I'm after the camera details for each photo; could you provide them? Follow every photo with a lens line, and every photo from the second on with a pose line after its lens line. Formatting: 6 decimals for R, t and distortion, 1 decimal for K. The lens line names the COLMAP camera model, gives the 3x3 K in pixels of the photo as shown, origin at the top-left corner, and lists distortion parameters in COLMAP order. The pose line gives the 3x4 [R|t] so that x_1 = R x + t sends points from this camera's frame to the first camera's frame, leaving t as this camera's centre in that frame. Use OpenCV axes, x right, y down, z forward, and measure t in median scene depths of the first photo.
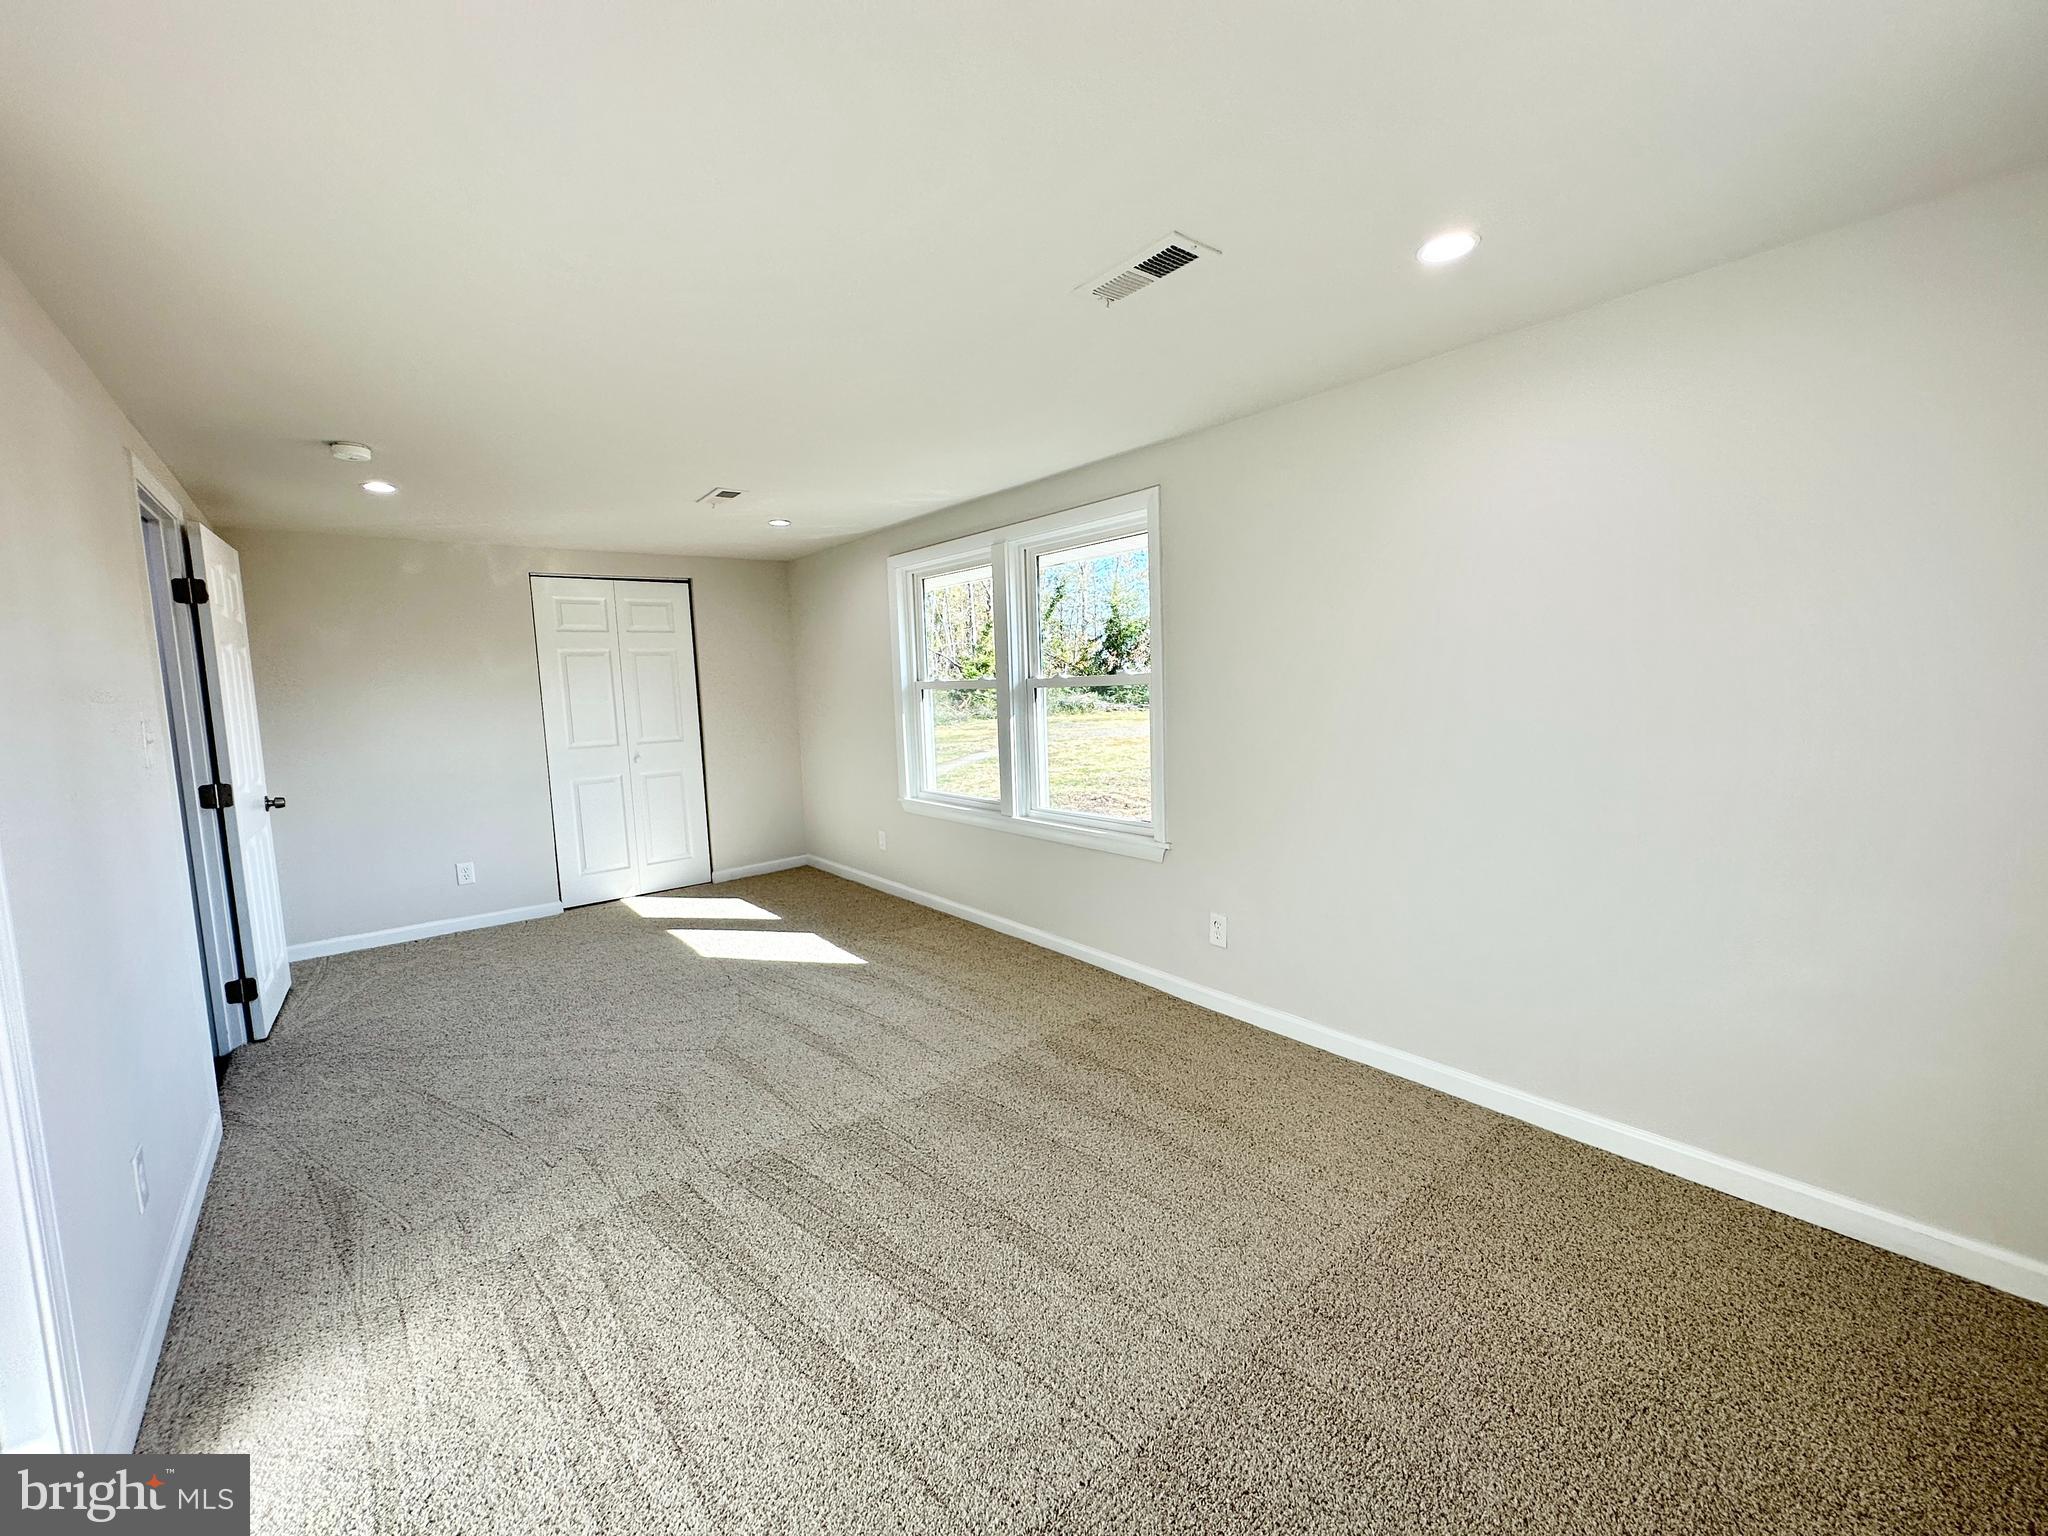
lens RADIAL K [[817.3, 0, 1024.0], [0, 817.3, 768.0], [0, 0, 1]] dist [0.003063, 0.000173]
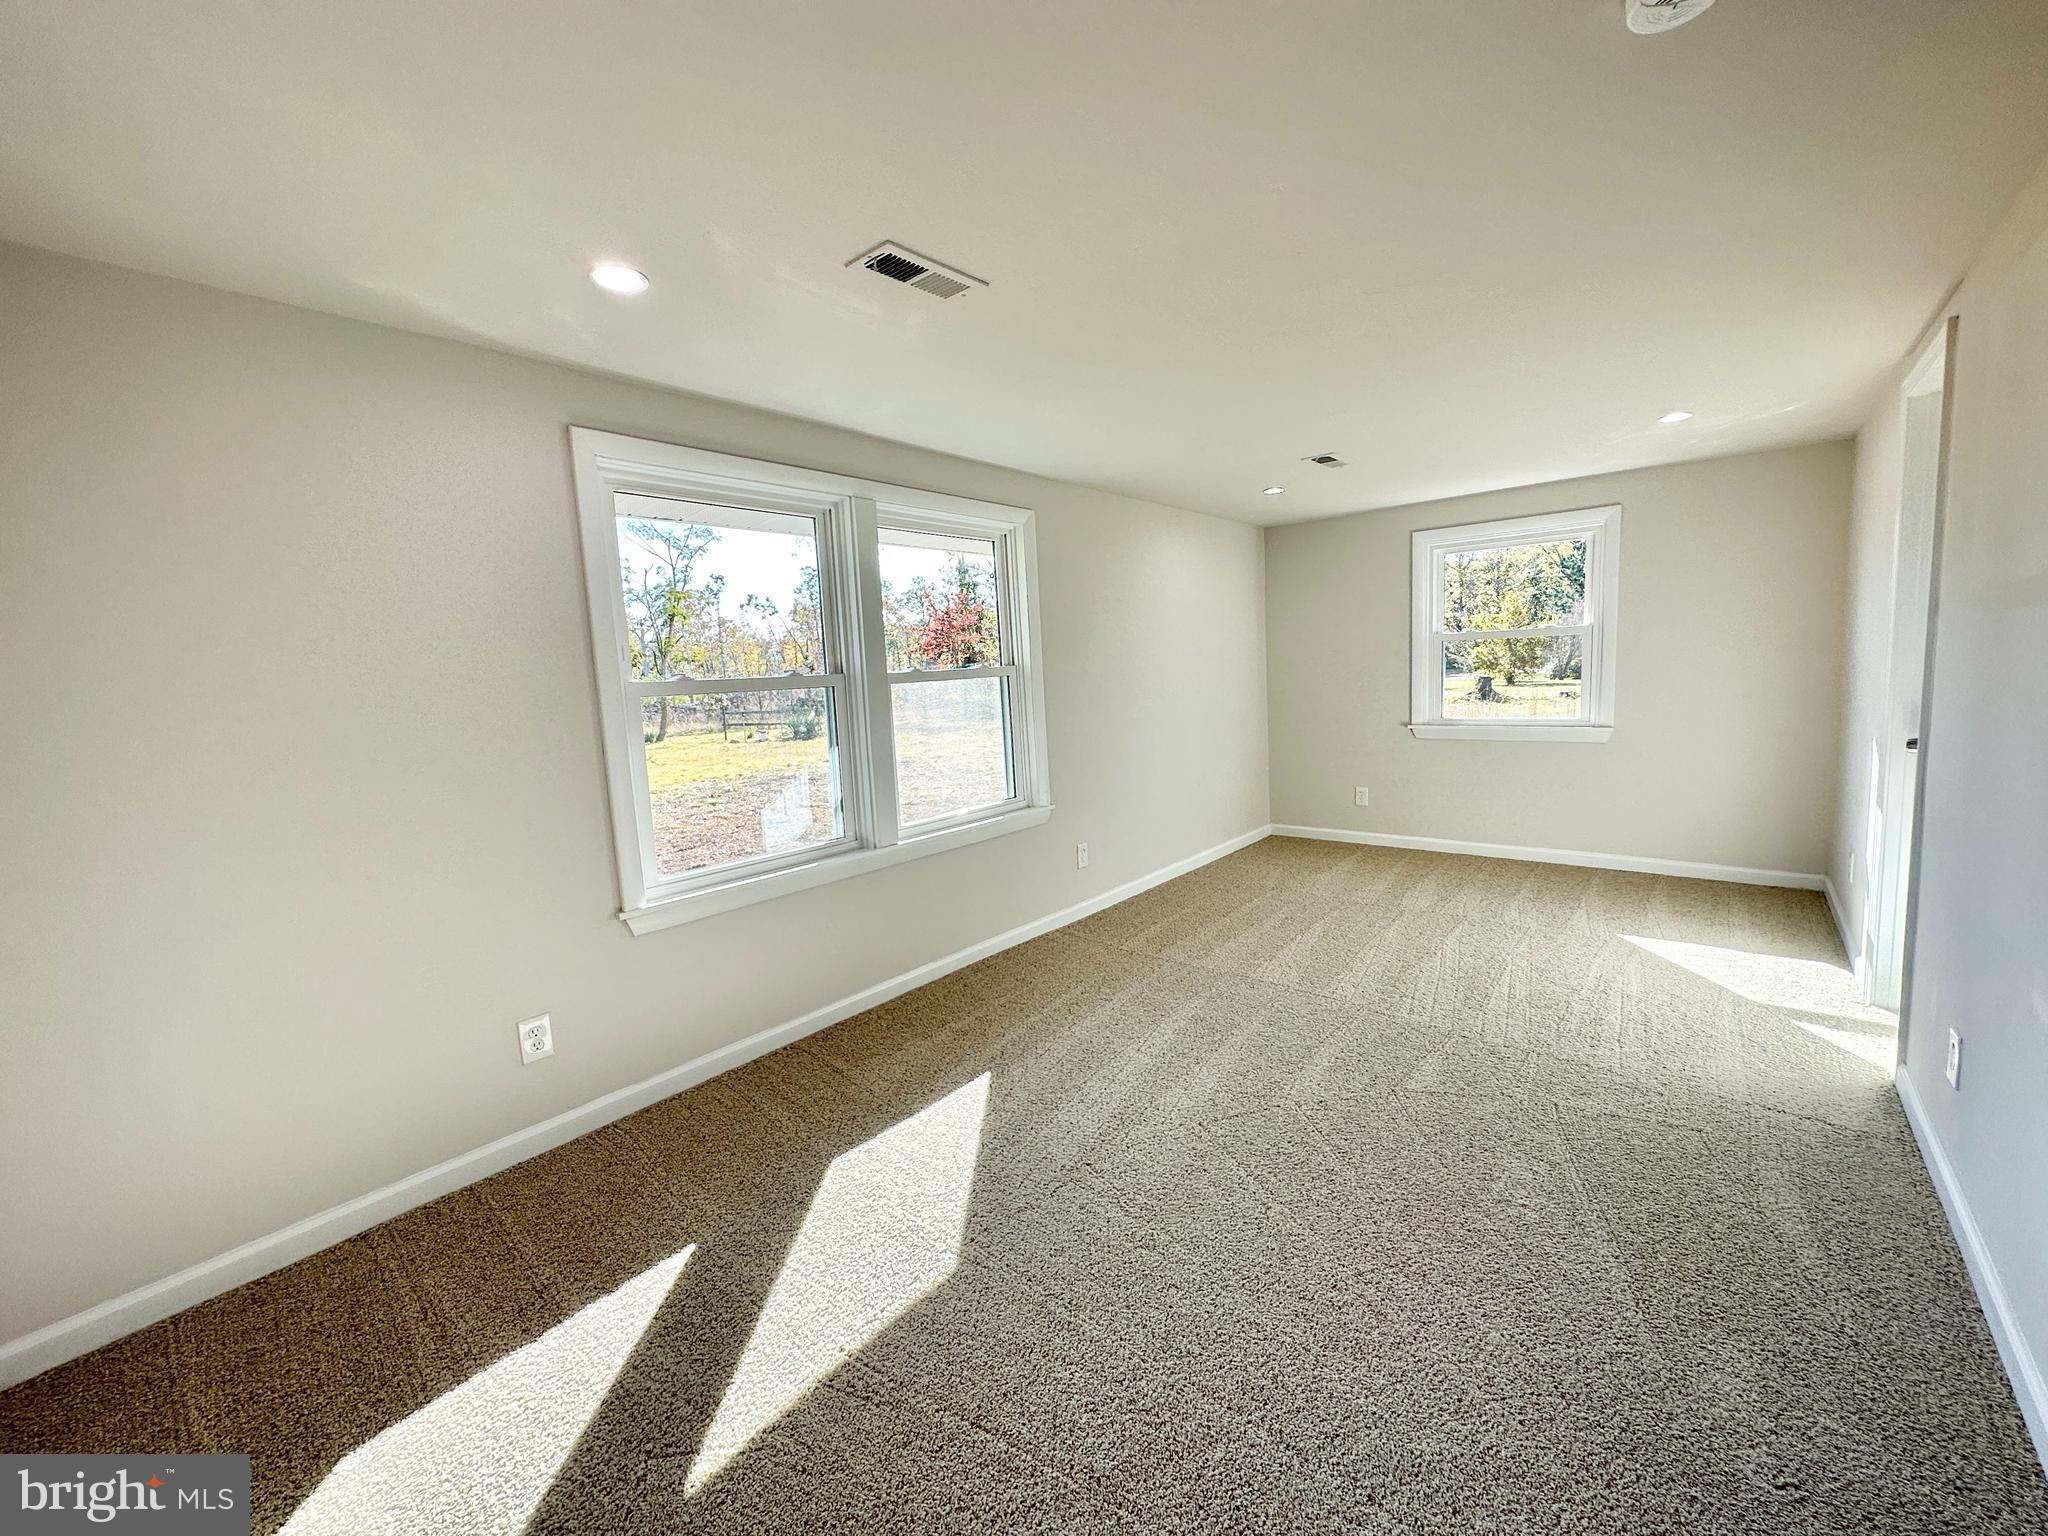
lens RADIAL K [[817.3, 0, 1024.0], [0, 817.3, 768.0], [0, 0, 1]] dist [0.003063, 0.000173]
pose [[-0.176662, -0.078977, 0.981098, -0.782011], [0.156664, 0.981812, 0.107244, -0.076397], [-0.971724, 0.172648, -0.161077, 0.951670]]
